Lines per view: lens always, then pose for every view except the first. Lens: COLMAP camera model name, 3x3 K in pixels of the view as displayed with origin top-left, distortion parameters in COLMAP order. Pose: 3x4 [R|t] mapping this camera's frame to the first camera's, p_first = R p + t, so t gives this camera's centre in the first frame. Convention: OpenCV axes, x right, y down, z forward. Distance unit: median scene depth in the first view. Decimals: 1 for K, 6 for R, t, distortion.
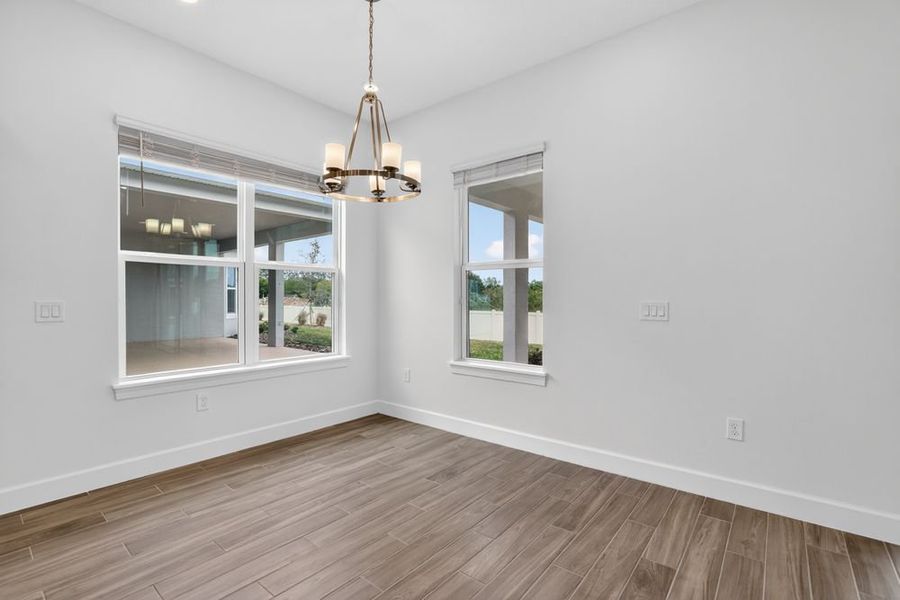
lens RADIAL K [[410.2, 0, 450.0], [0, 410.2, 300.0], [0, 0, 1]] dist [-0.050393, 0.017132]
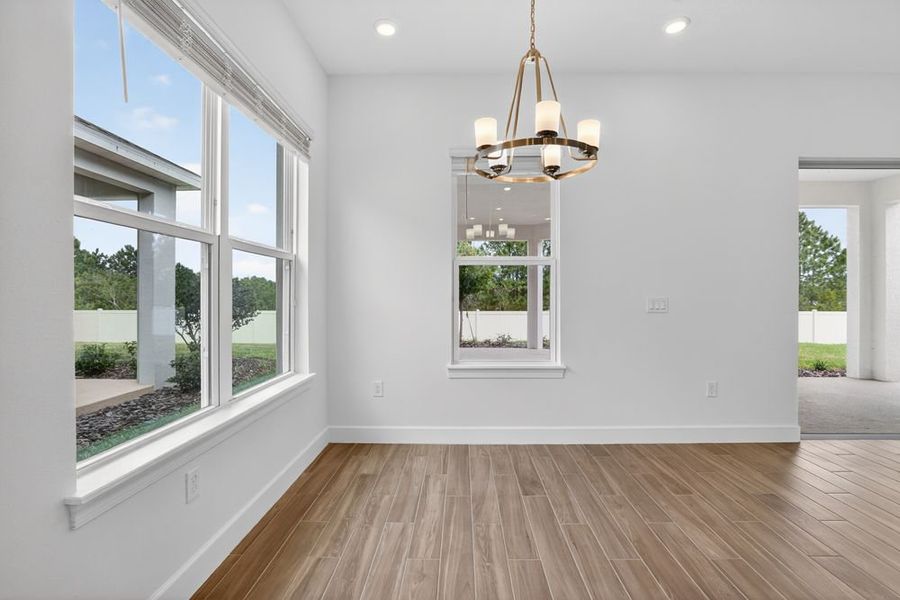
lens RADIAL K [[410.2, 0, 450.0], [0, 410.2, 300.0], [0, 0, 1]] dist [-0.050393, 0.017132]
pose [[0.790847, -0.008530, 0.611955, -0.644611], [0.004926, 0.999959, 0.007573, -0.000855], [-0.611995, -0.002974, 0.790856, 0.344114]]
